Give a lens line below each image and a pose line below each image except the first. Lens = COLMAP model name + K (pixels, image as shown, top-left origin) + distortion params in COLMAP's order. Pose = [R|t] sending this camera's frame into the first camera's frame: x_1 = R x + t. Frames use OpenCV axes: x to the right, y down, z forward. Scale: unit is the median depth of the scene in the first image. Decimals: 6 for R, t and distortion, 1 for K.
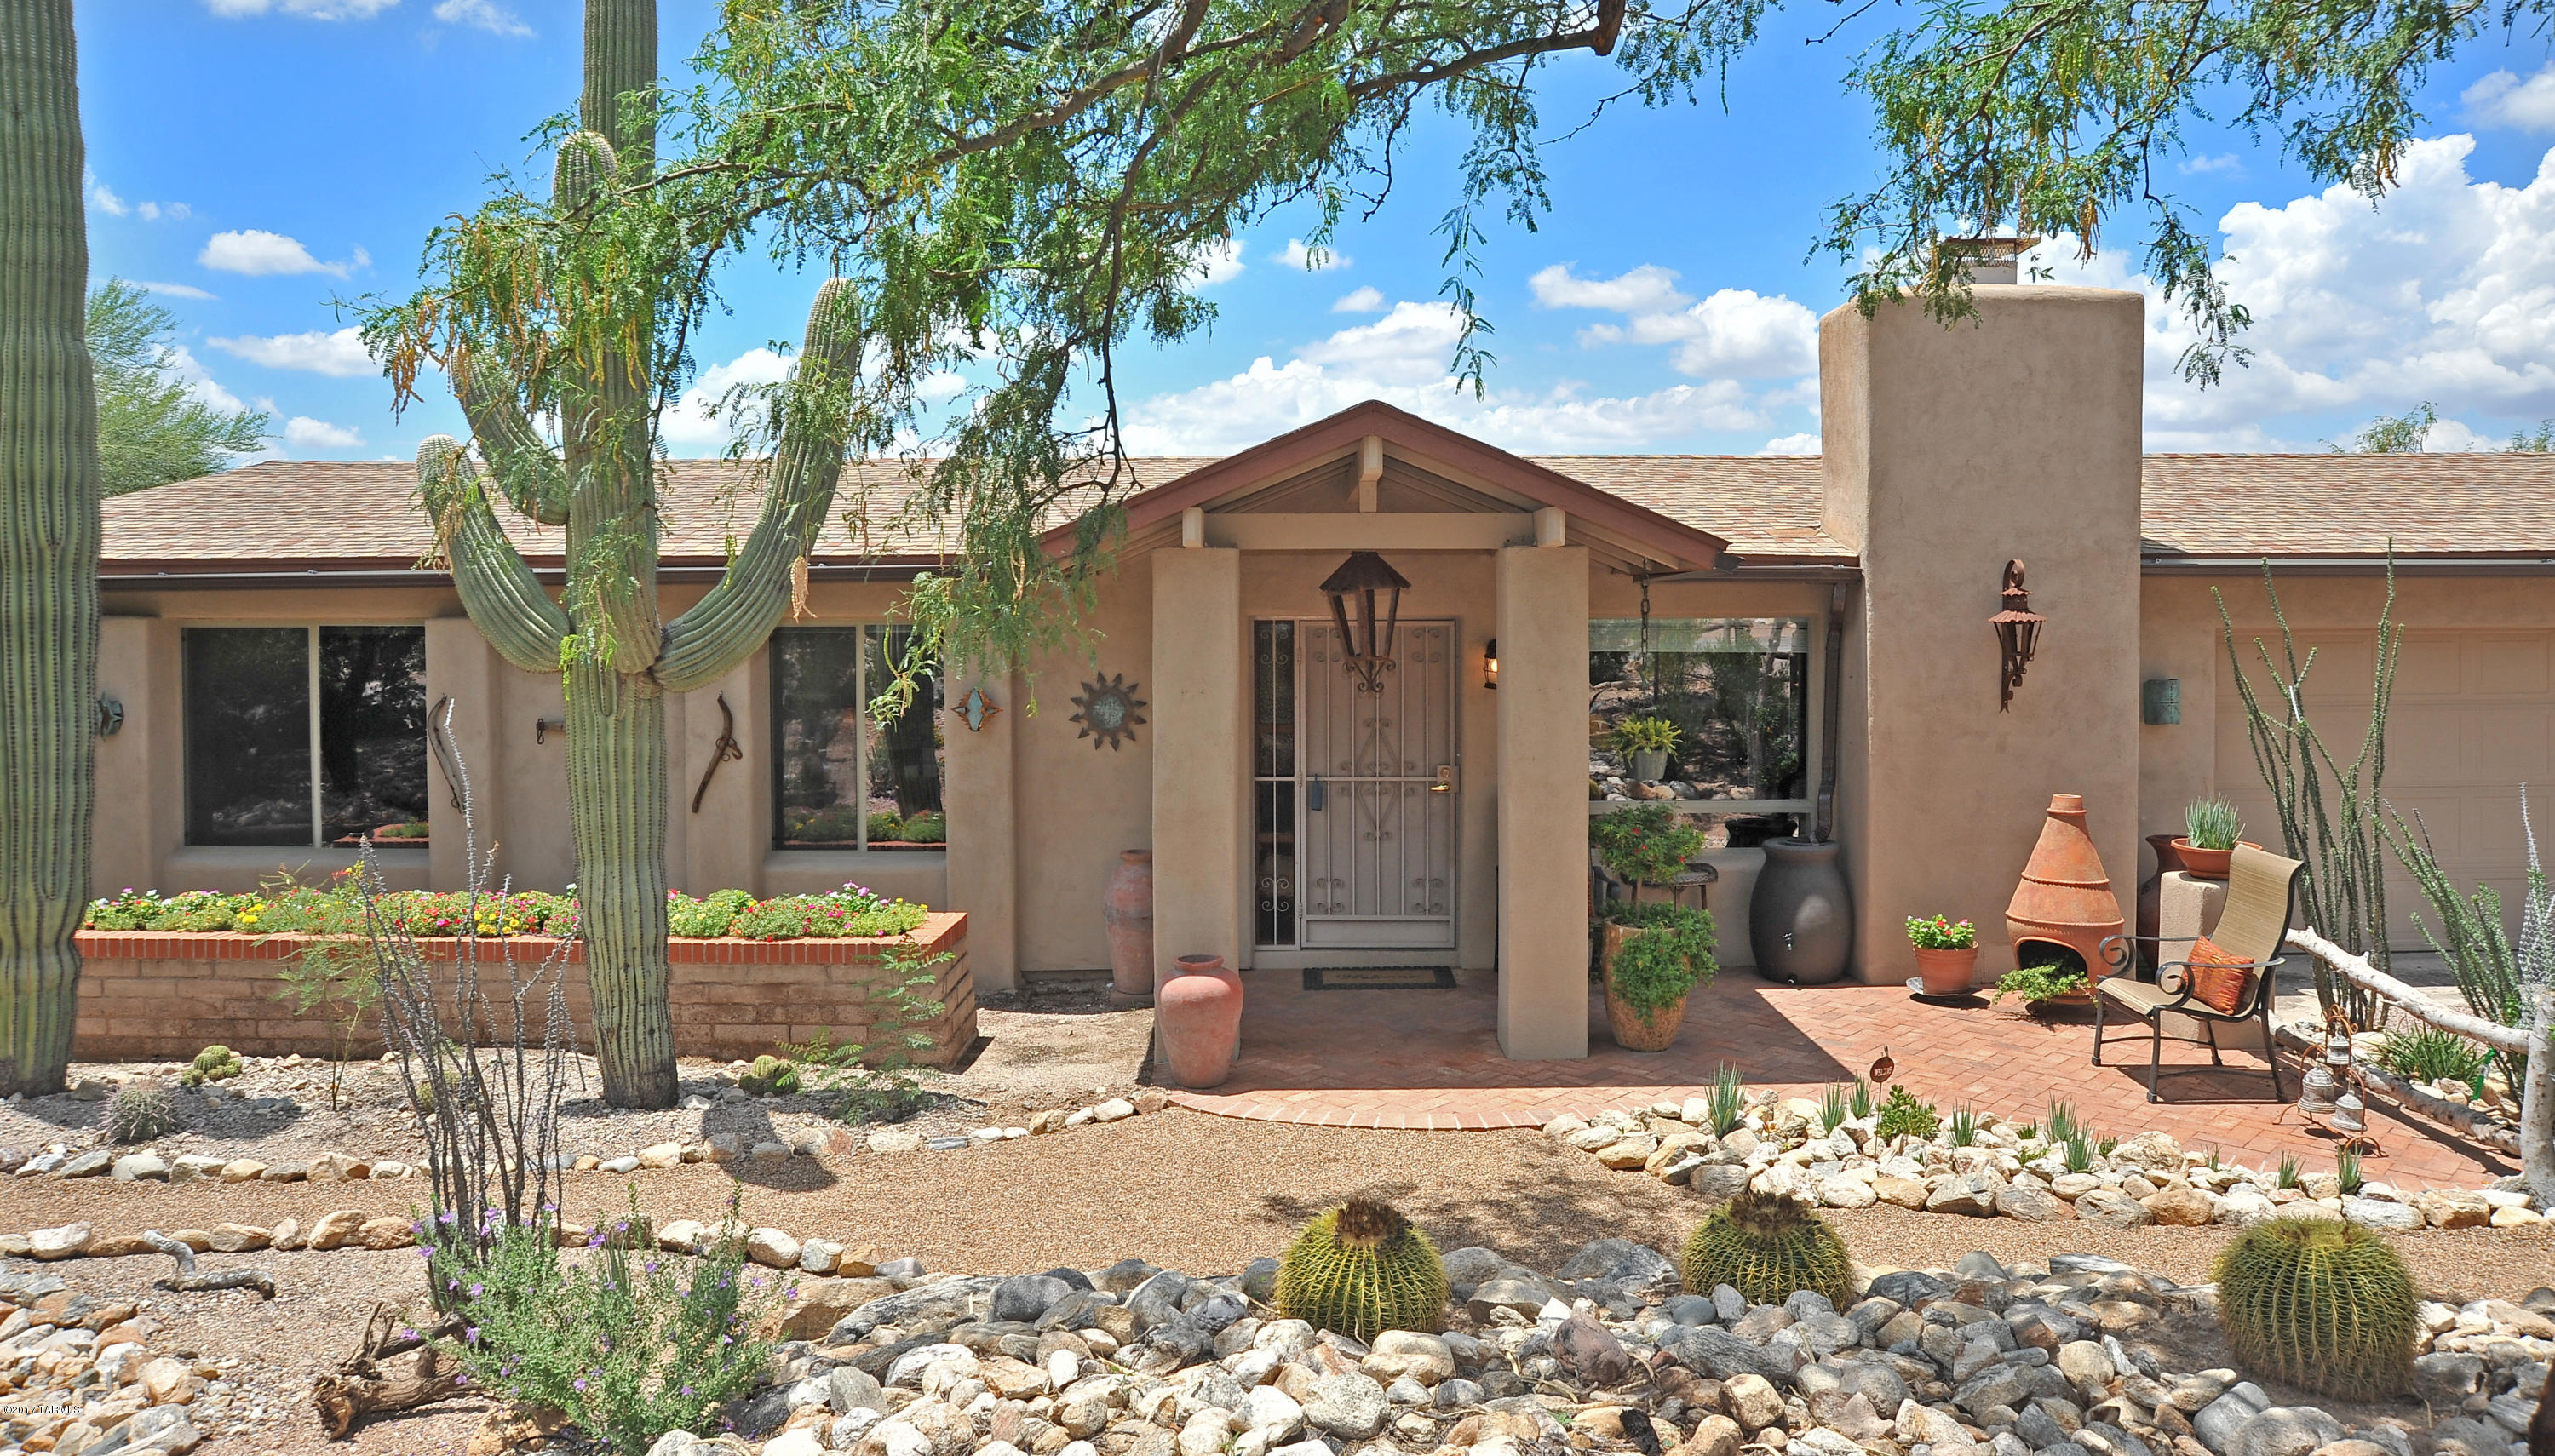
lens RADIAL K [[1703.7, 0, 1276.9], [0, 1703.7, 595.0], [0, 0, 1]] dist [-0.066760, 0.003697]
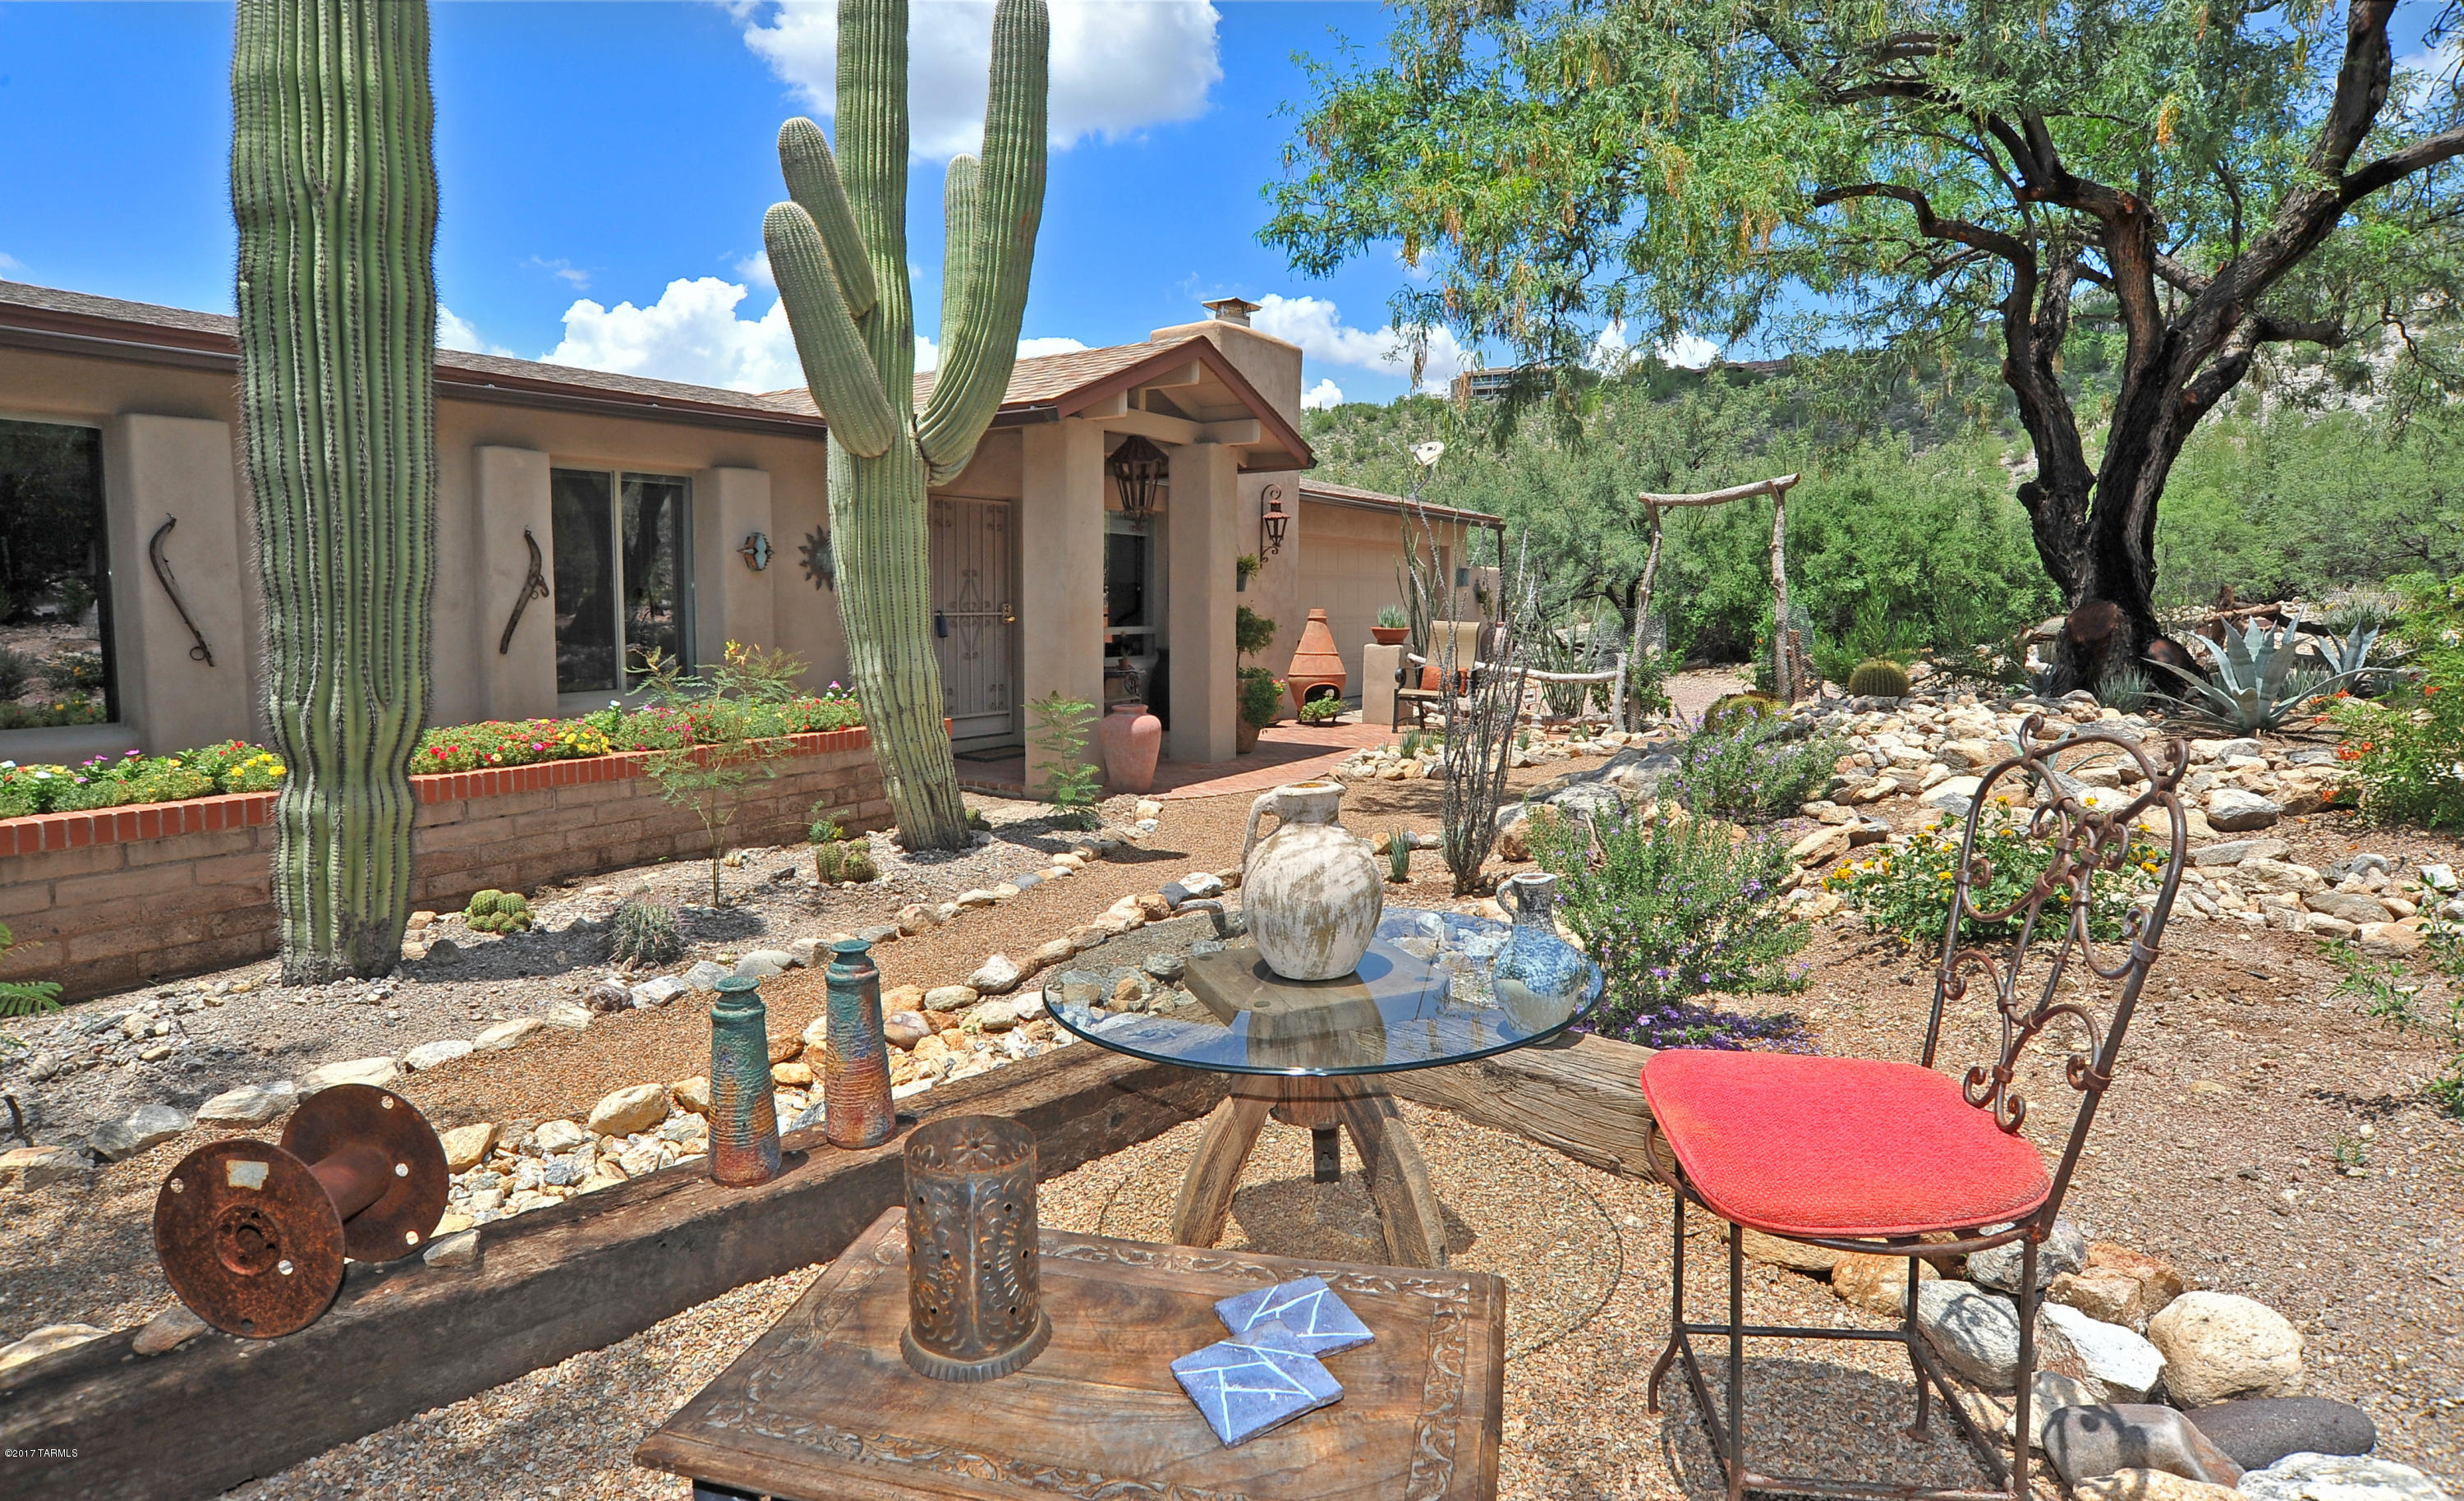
lens RADIAL K [[1283.9, 0, 1229.9], [0, 1283.9, 683.1], [0, 0, 1]] dist [-0.084964, 0.000666]
pose [[0.532384, -0.051611, 0.844928, -0.756810], [-0.006852, 0.997844, 0.065269, 0.101773], [-0.846475, -0.040538, 0.530883, 0.292539]]
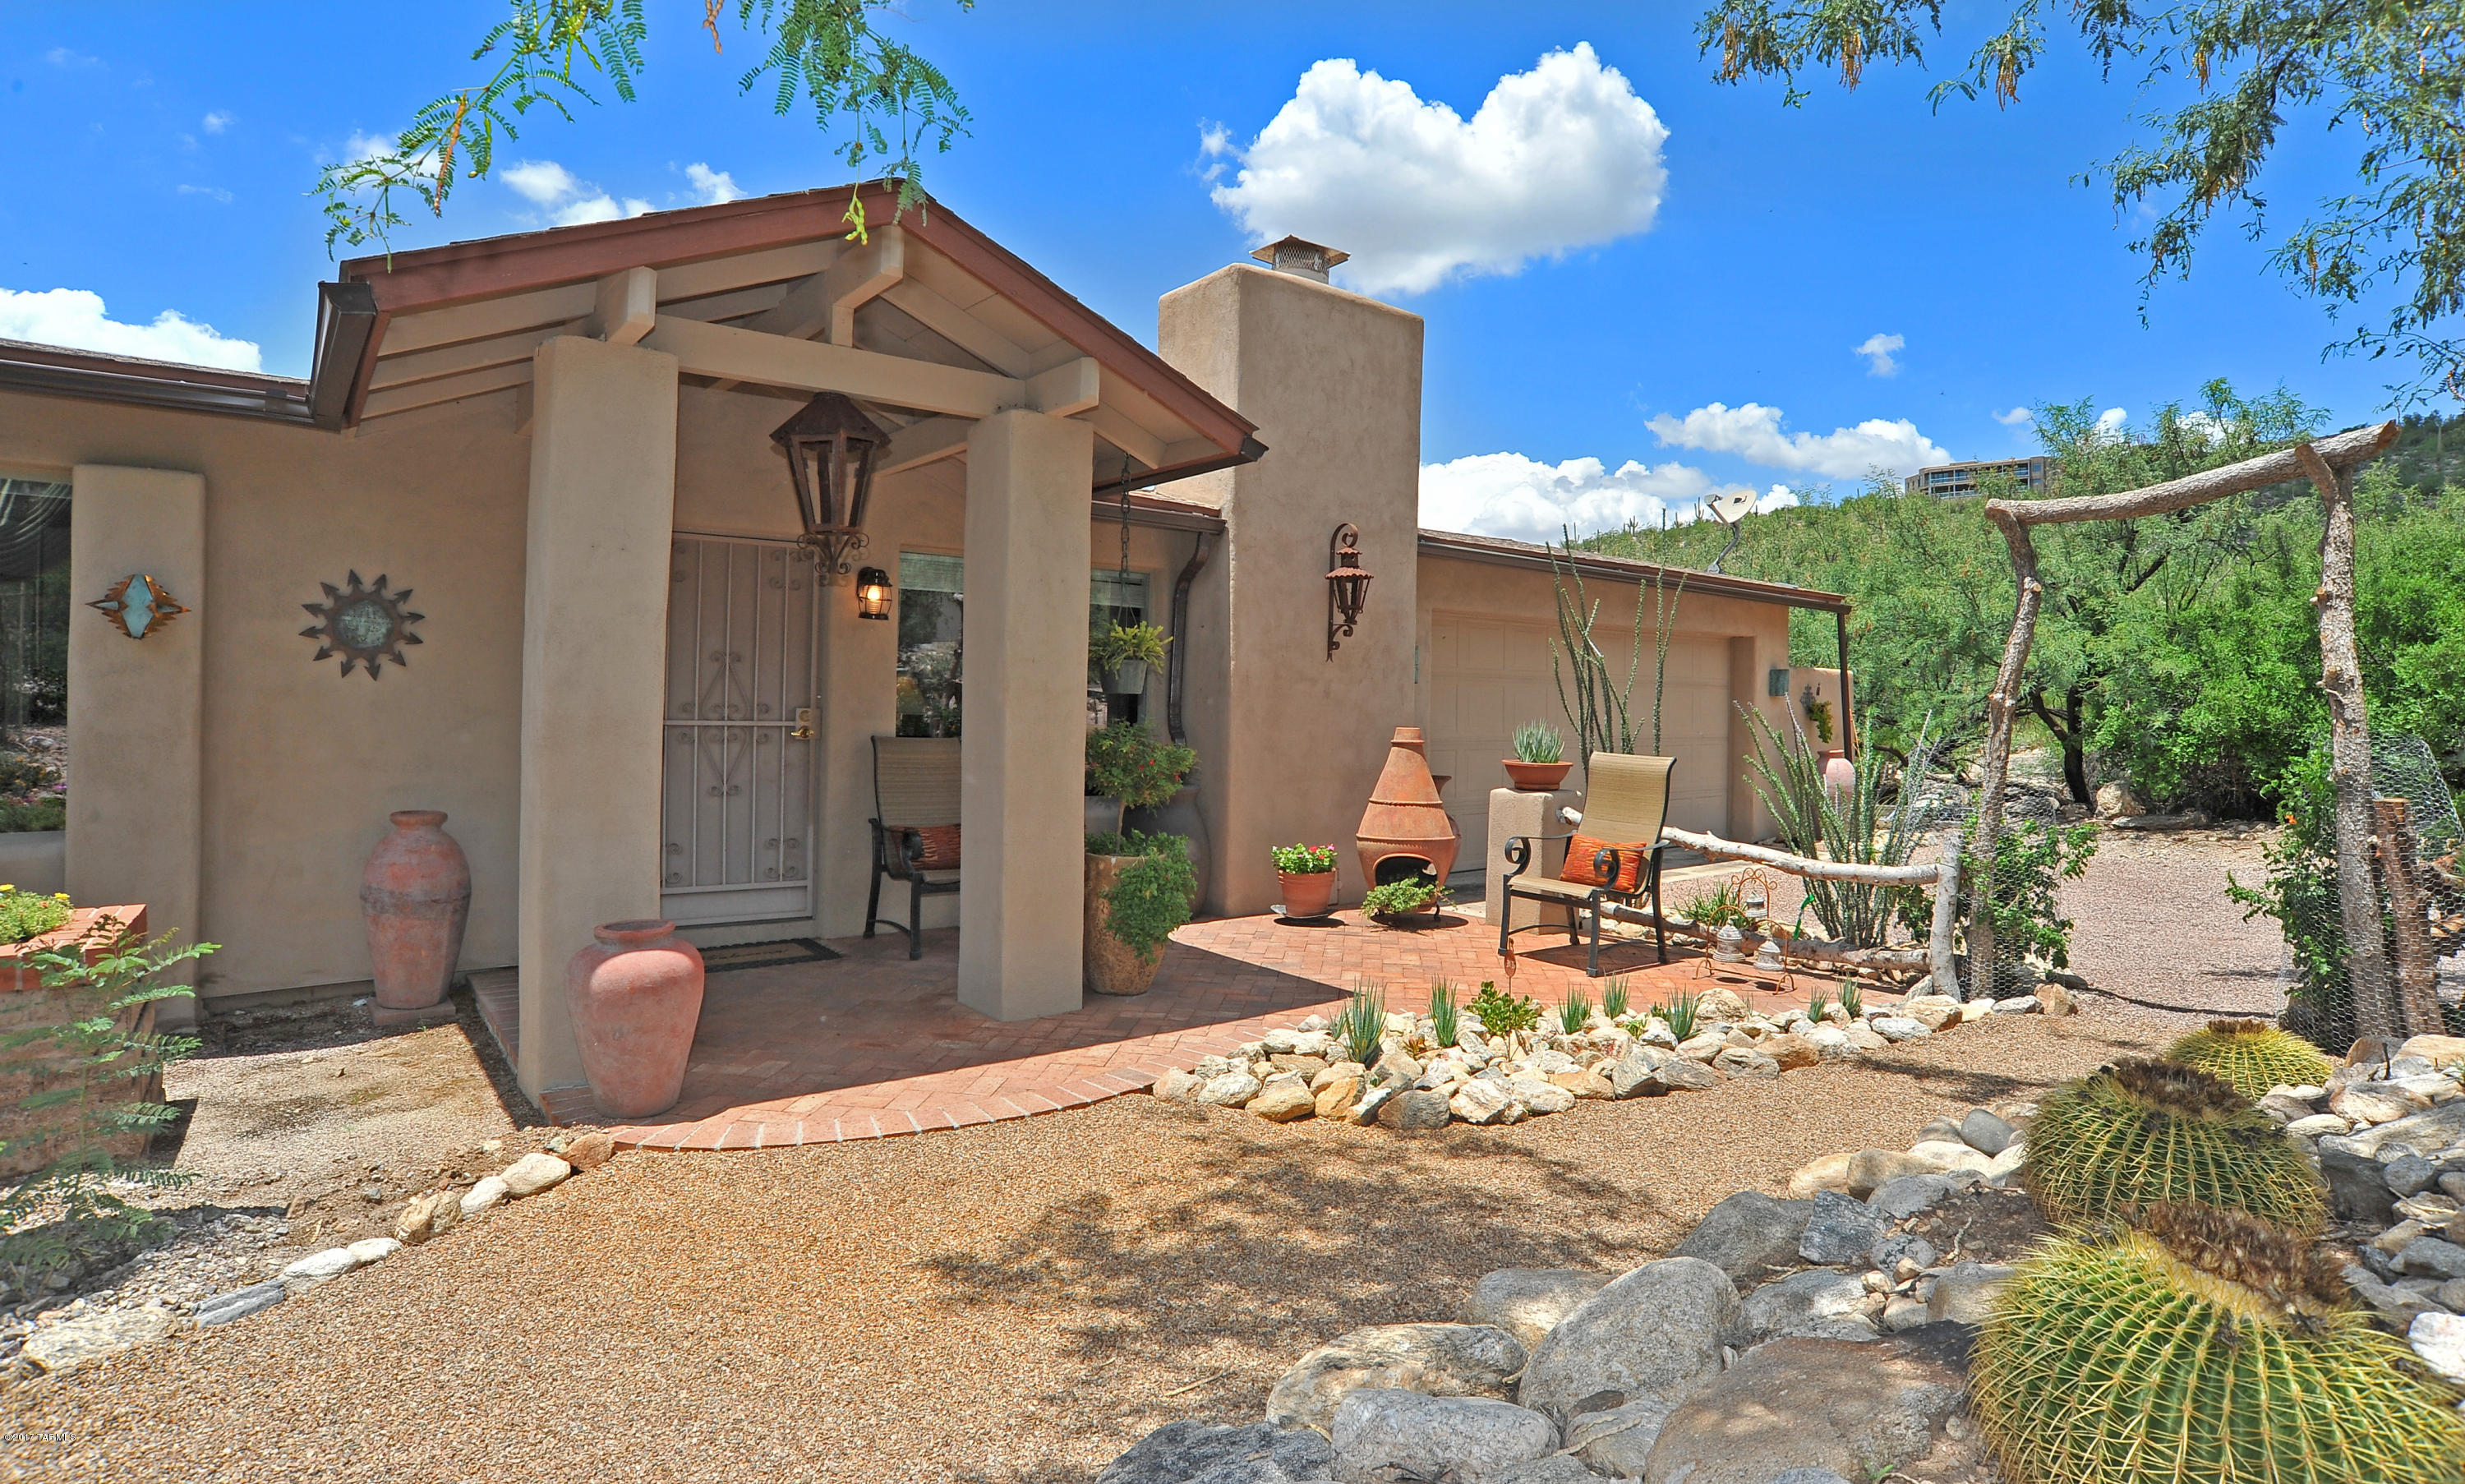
lens RADIAL K [[1263.3, 0, 1227.0], [0, 1263.3, 679.2], [0, 0, 1]] dist [-0.101221, 0.047067]
pose [[0.784154, 0.029133, 0.619881, -0.138862], [-0.021515, 0.999573, -0.019761, 0.099743], [-0.620193, 0.002159, 0.784447, 0.387248]]
